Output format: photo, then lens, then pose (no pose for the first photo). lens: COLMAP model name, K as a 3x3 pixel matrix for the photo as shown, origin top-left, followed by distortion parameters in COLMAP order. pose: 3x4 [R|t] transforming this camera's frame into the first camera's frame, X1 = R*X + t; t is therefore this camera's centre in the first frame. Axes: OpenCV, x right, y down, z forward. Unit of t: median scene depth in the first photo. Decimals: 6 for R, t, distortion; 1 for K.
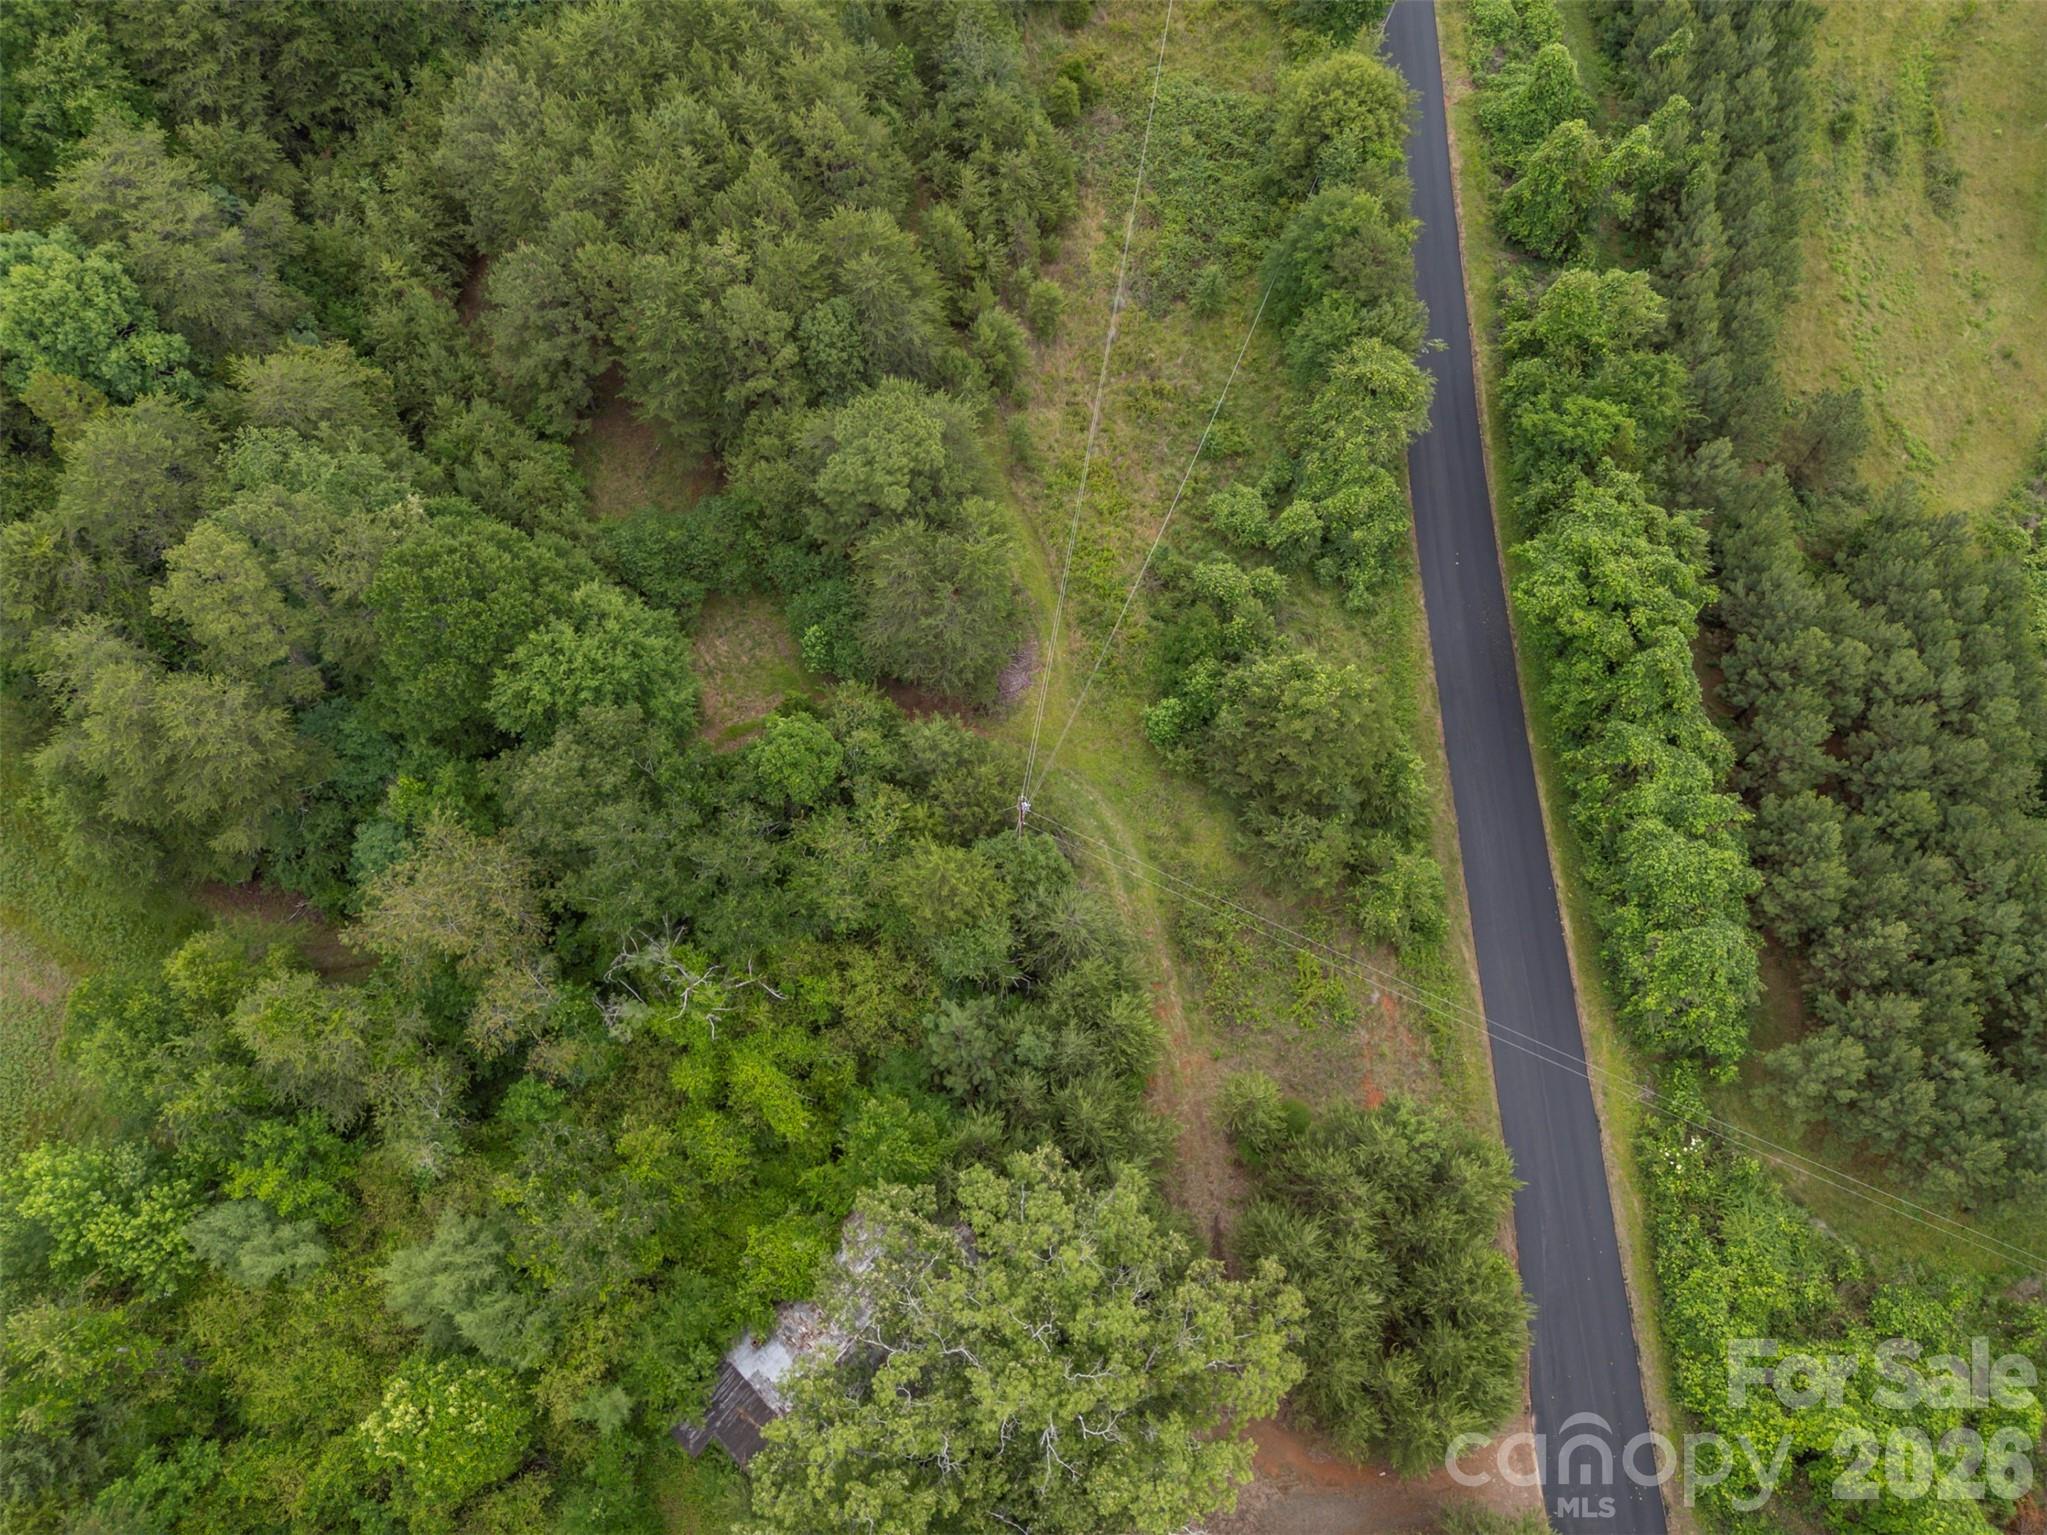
lens RADIAL K [[1480.1, 0, 1022.1], [0, 1480.1, 773.8], [0, 0, 1]] dist [0.097989, -0.098885]
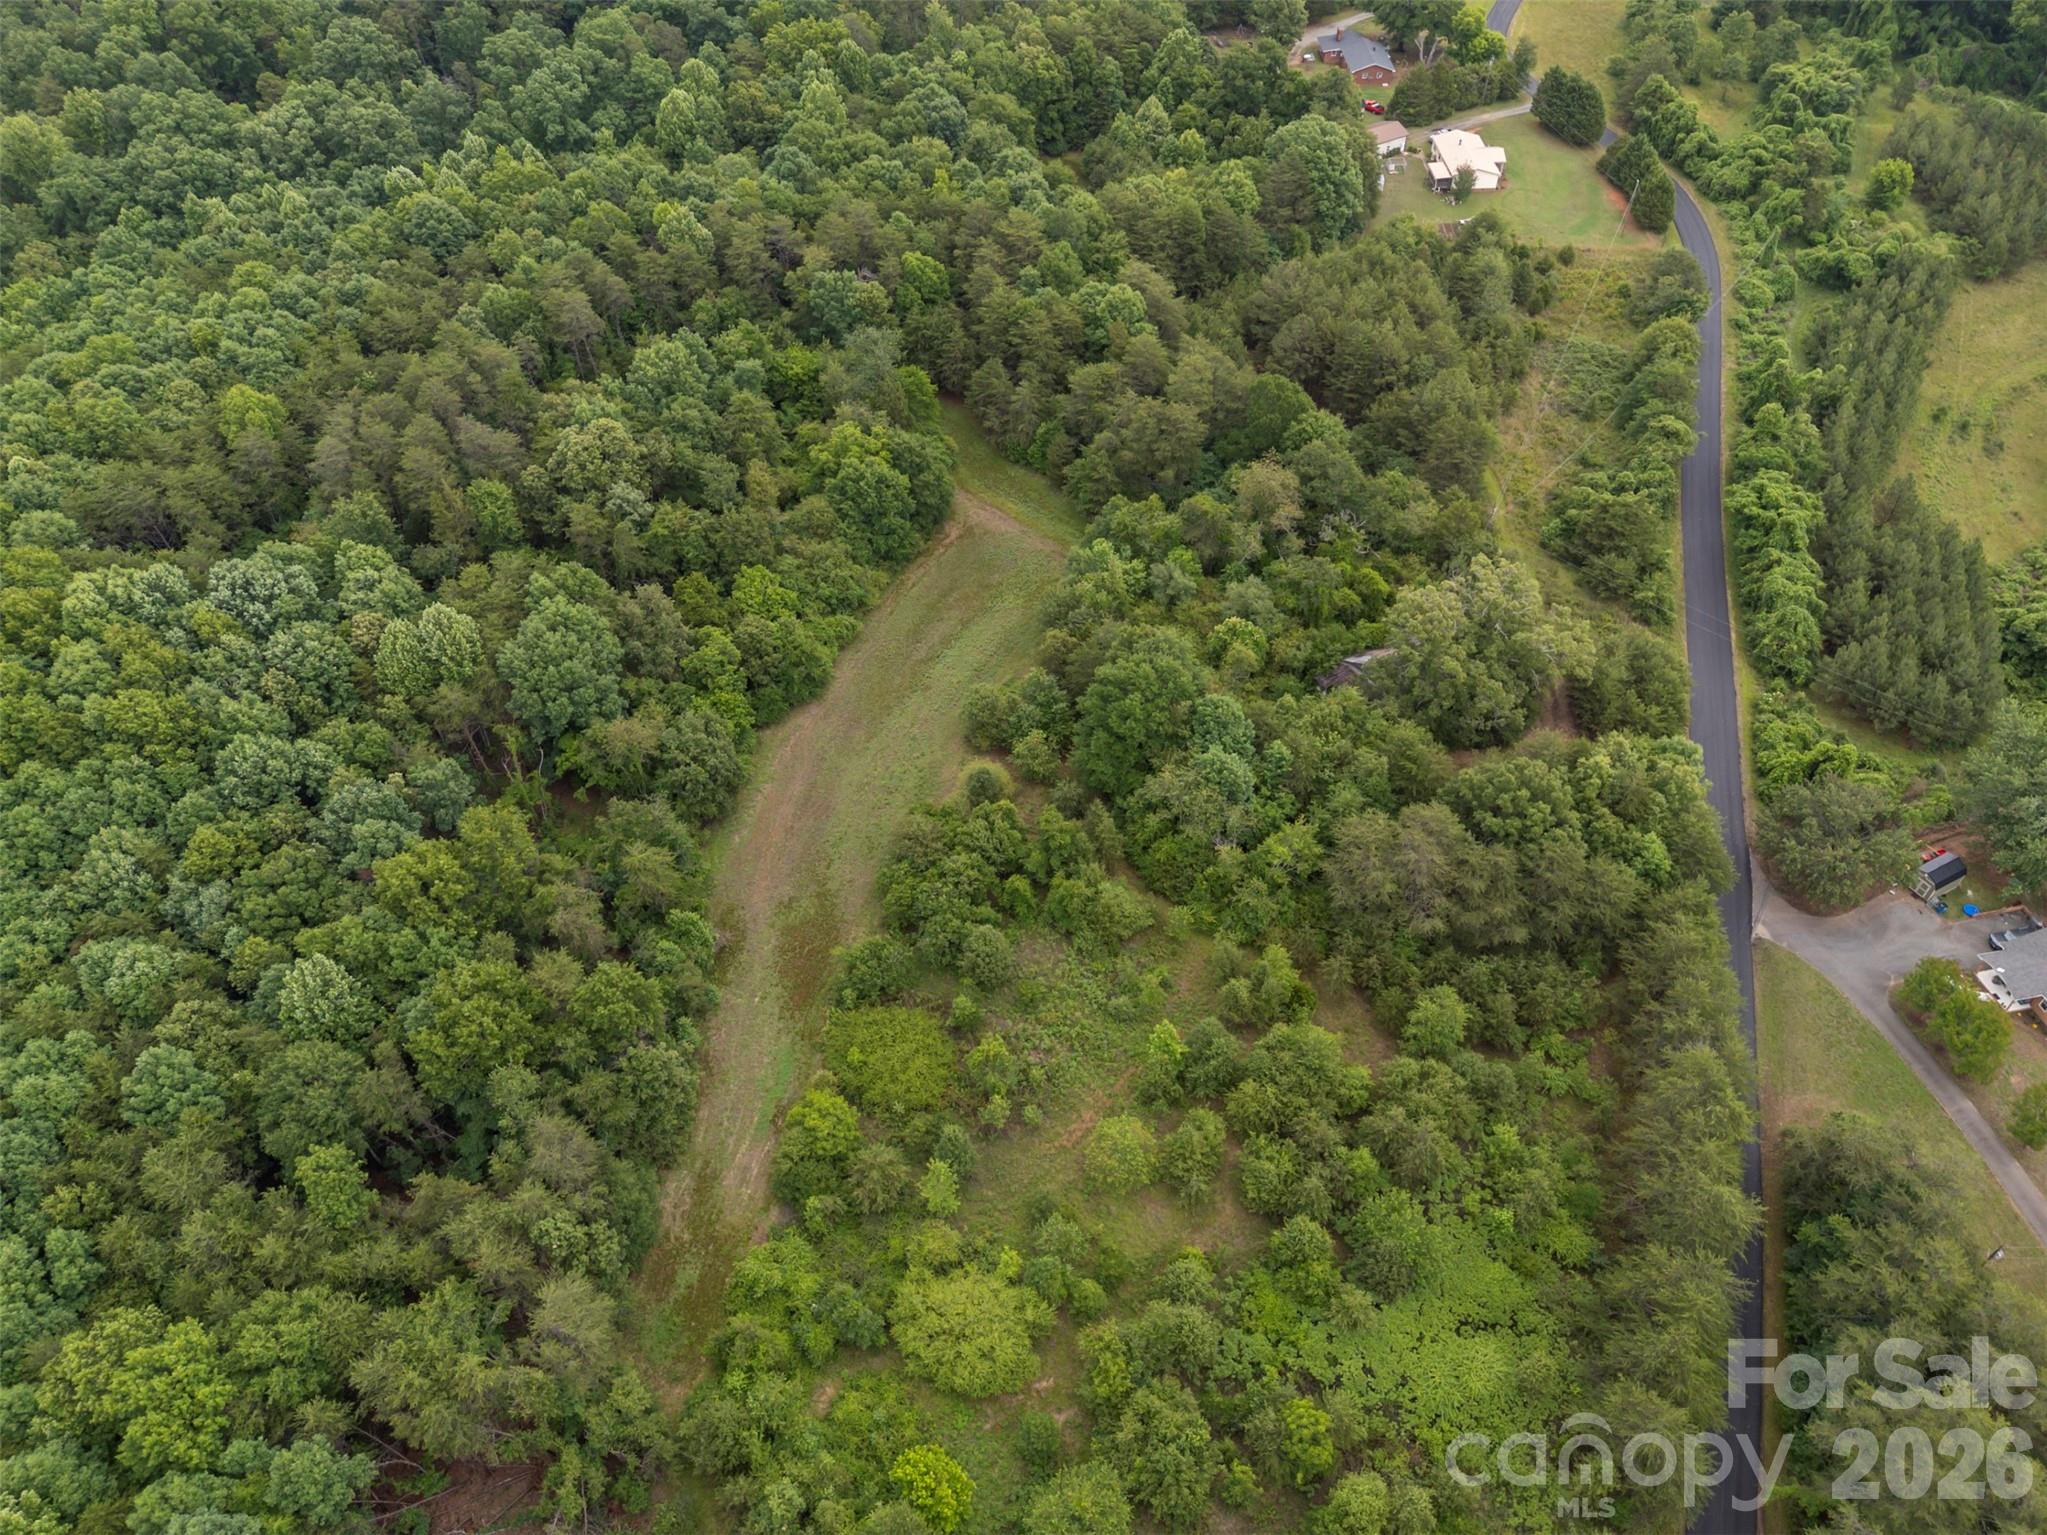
lens RADIAL K [[1458.1, 0, 1023.5], [0, 1458.1, 767.5], [0, 0, 1]] dist [0.073319, -0.064715]
pose [[0.959791, 0.199299, -0.197690, -0.138092], [-0.253492, 0.917874, -0.305368, 1.054312], [0.120595, 0.343202, 0.931488, -0.918343]]
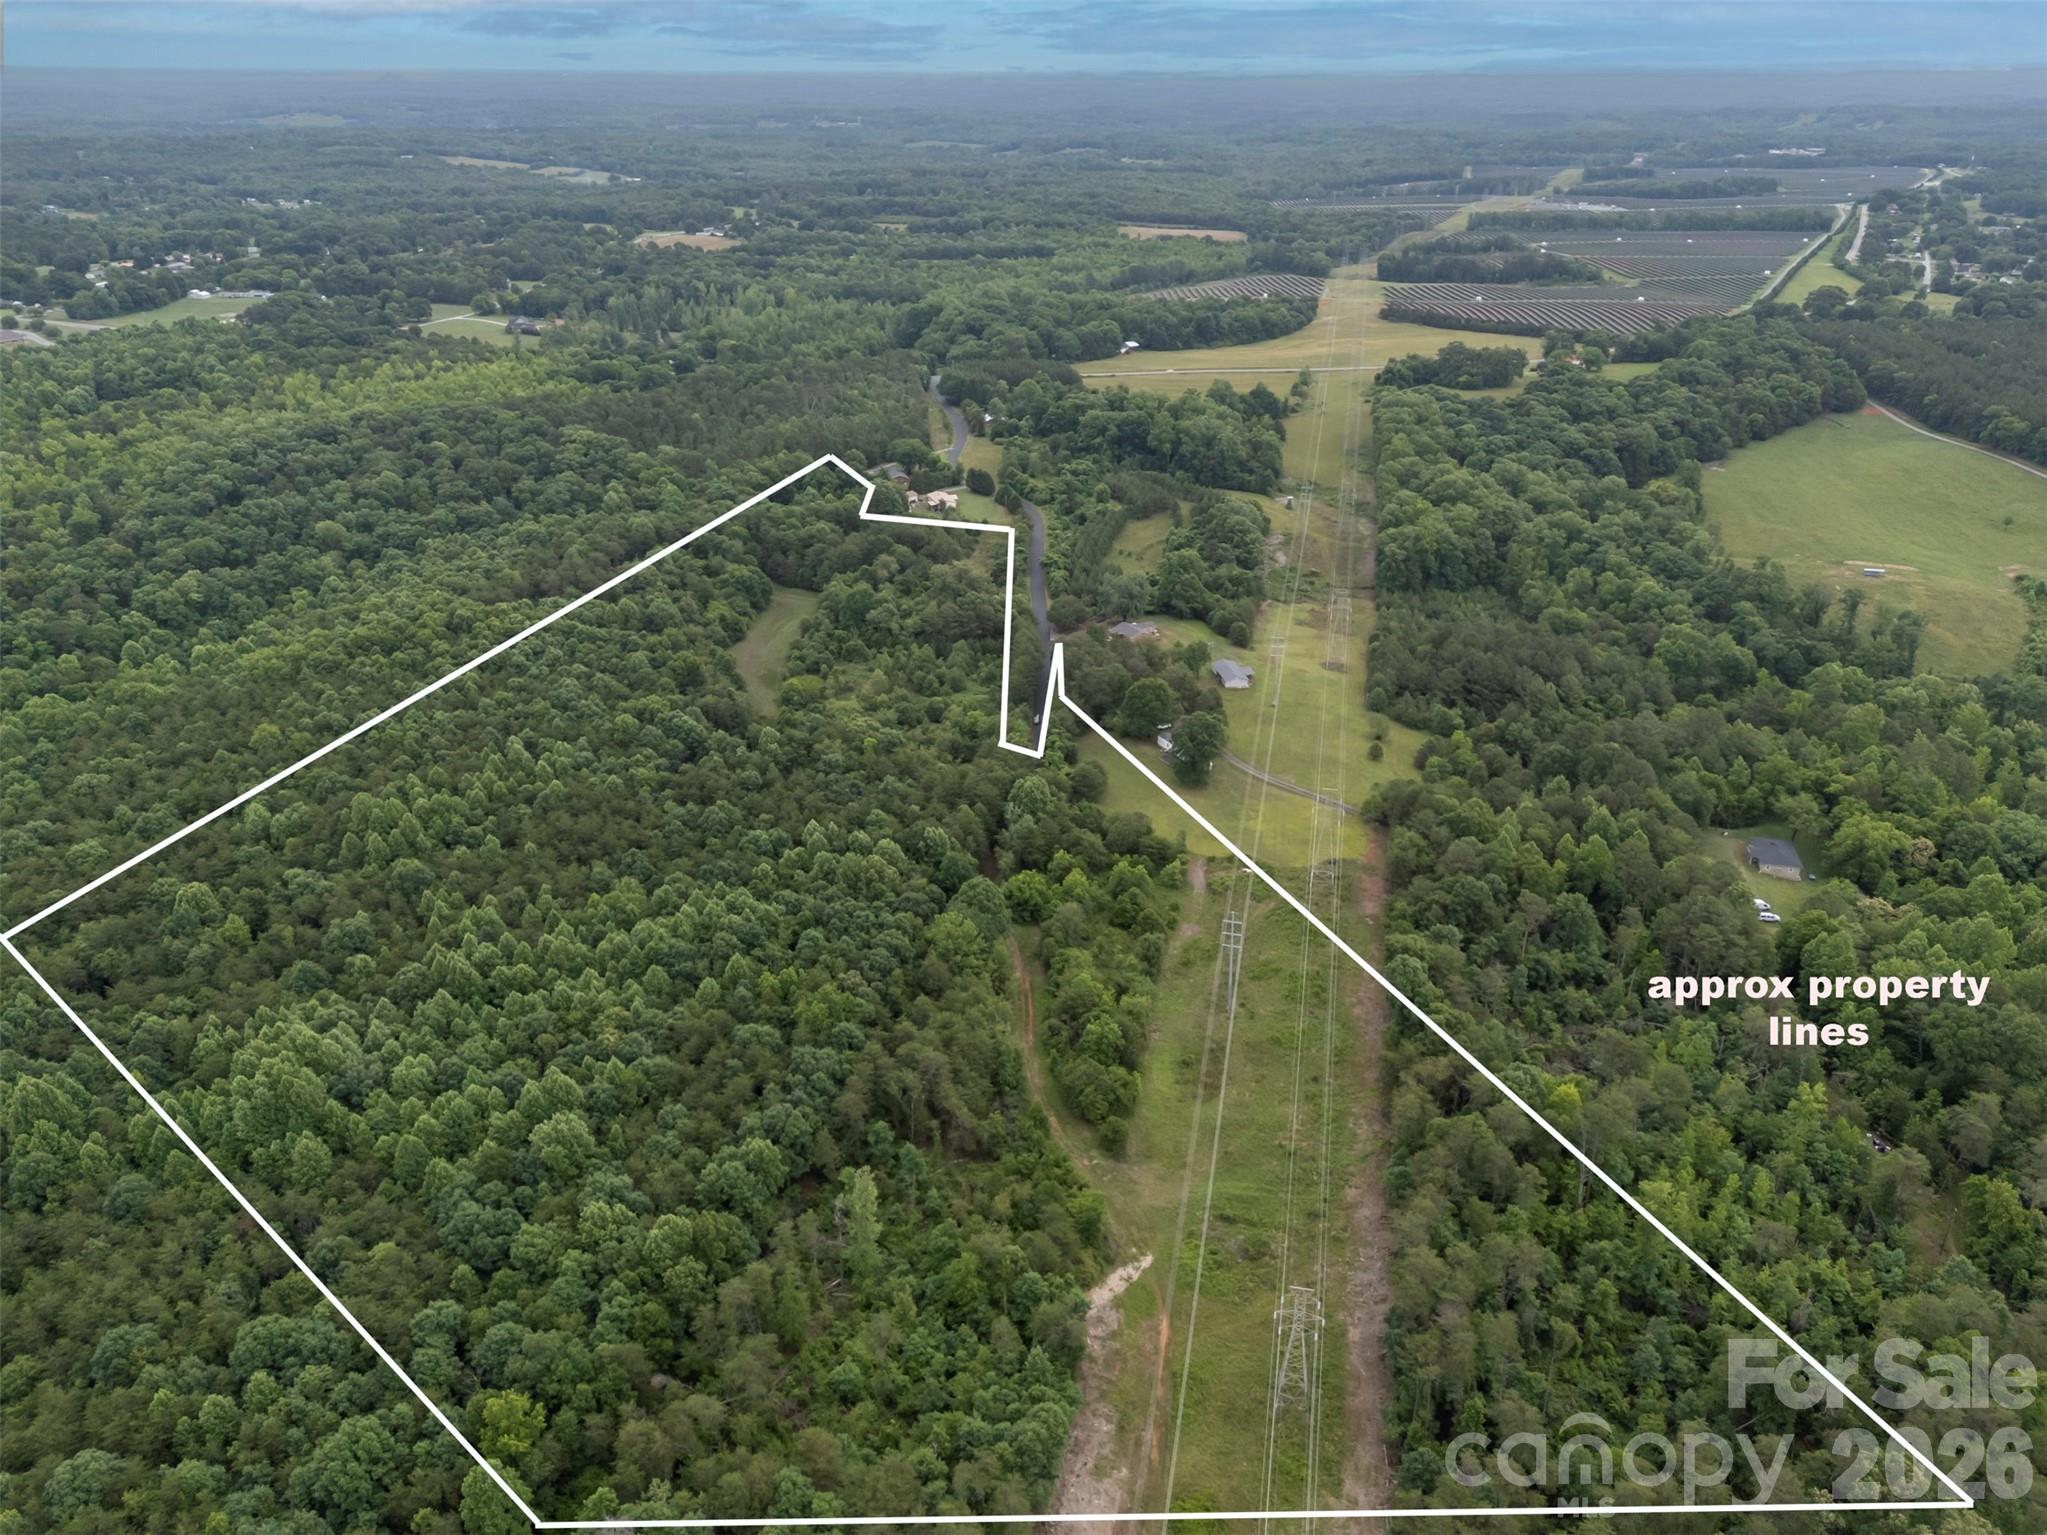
lens RADIAL K [[1497.4, 0, 1020.2], [0, 1497.4, 763.4], [0, 0, 1]] dist [0.081427, -0.073792]
pose [[0.999912, -0.005972, 0.011817, 0.155924], [0.012166, 0.766613, -0.641994, 4.350817], [-0.005225, 0.642082, 0.766619, -3.163081]]
